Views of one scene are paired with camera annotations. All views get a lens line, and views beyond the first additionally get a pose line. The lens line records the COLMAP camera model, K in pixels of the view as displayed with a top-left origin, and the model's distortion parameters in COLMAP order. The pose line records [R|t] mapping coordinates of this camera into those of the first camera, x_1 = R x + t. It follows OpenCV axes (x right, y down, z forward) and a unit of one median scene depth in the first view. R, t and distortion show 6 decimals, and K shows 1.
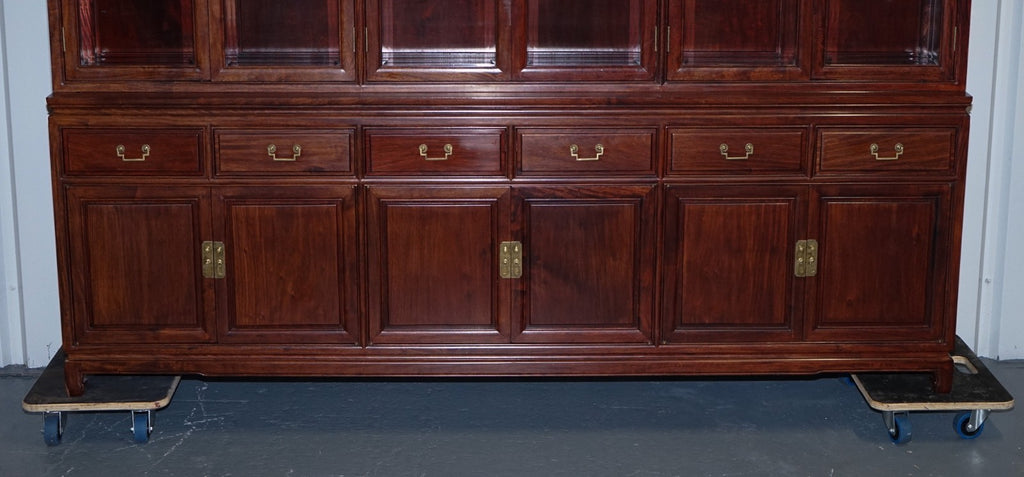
lens RADIAL K [[1984.6, 0, 516.1], [0, 1984.6, 241.8], [0, 0, 1]] dist [-0.053402, 0.000000]
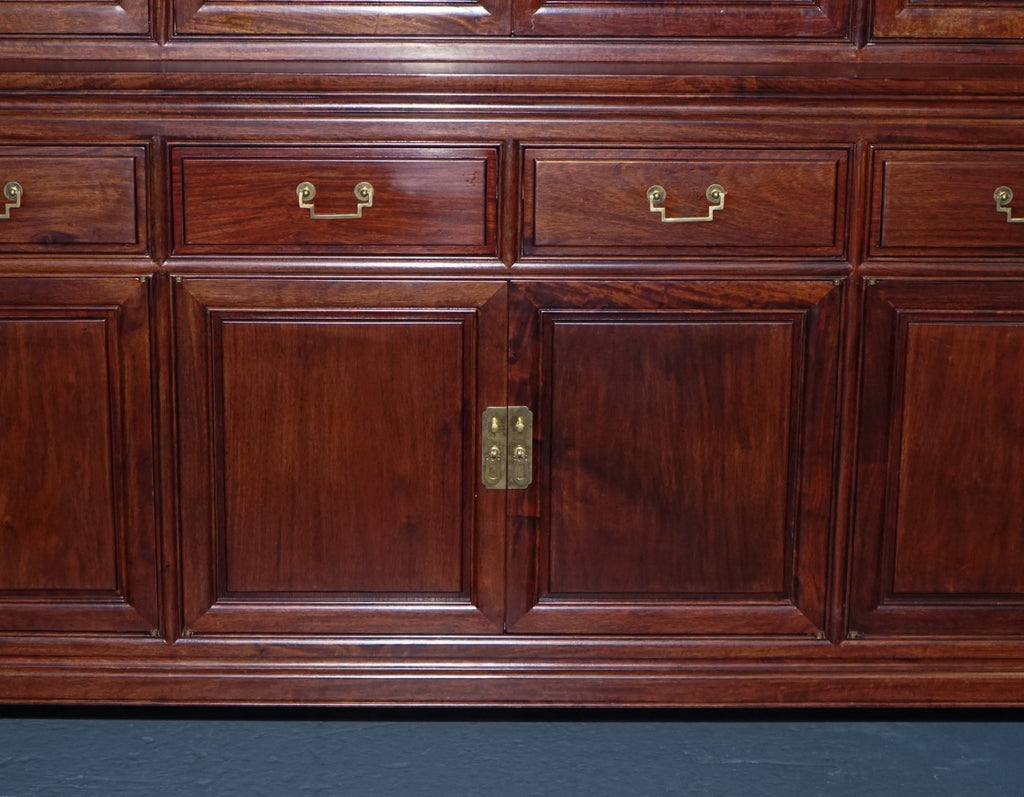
lens RADIAL K [[2929.0, 0, 488.7], [0, 2929.0, 430.8], [0, 0, 1]] dist [-0.099446, 0.000000]
pose [[0.999972, 0.007360, 0.001425, -0.007679], [-0.007424, 0.998620, 0.051991, -0.028276], [-0.001041, -0.052000, 0.998647, 0.361110]]
